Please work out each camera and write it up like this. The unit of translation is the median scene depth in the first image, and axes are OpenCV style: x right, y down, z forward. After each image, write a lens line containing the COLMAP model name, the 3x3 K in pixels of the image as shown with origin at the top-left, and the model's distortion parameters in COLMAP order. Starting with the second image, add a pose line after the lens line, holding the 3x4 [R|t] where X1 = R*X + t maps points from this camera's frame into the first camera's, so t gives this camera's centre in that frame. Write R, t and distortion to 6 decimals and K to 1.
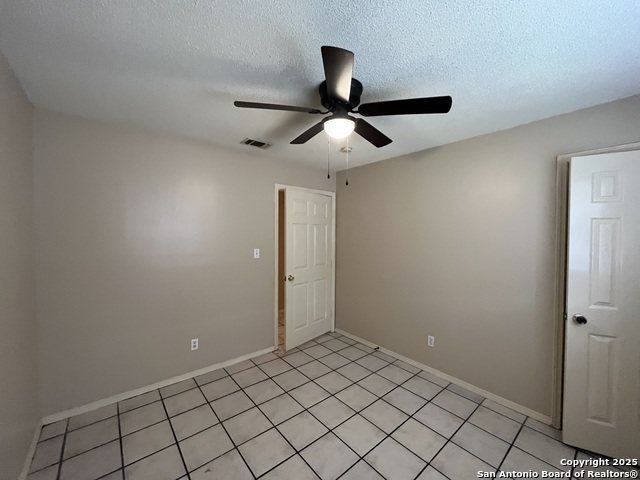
lens RADIAL K [[259.0, 0, 316.7], [0, 259.0, 241.0], [0, 0, 1]] dist [-0.000414, -0.000738]
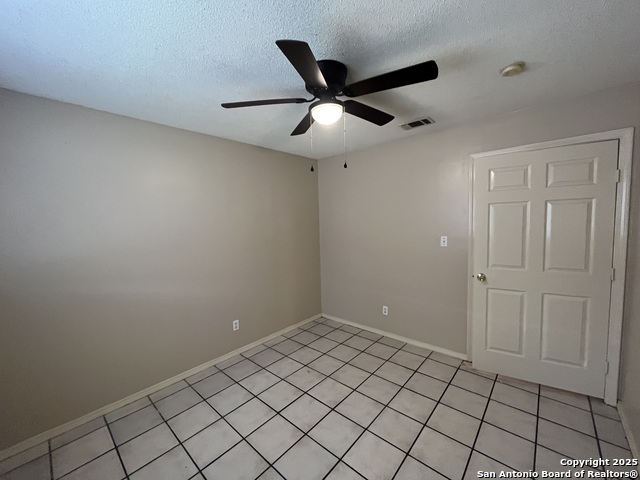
lens RADIAL K [[259.0, 0, 318.7], [0, 259.0, 238.9], [0, 0, 1]] dist [-0.000414, -0.000738]
pose [[0.149493, 0.060808, -0.986891, 0.595914], [-0.003105, 0.998131, 0.061030, -0.011552], [0.988758, -0.006059, 0.149402, 0.447269]]
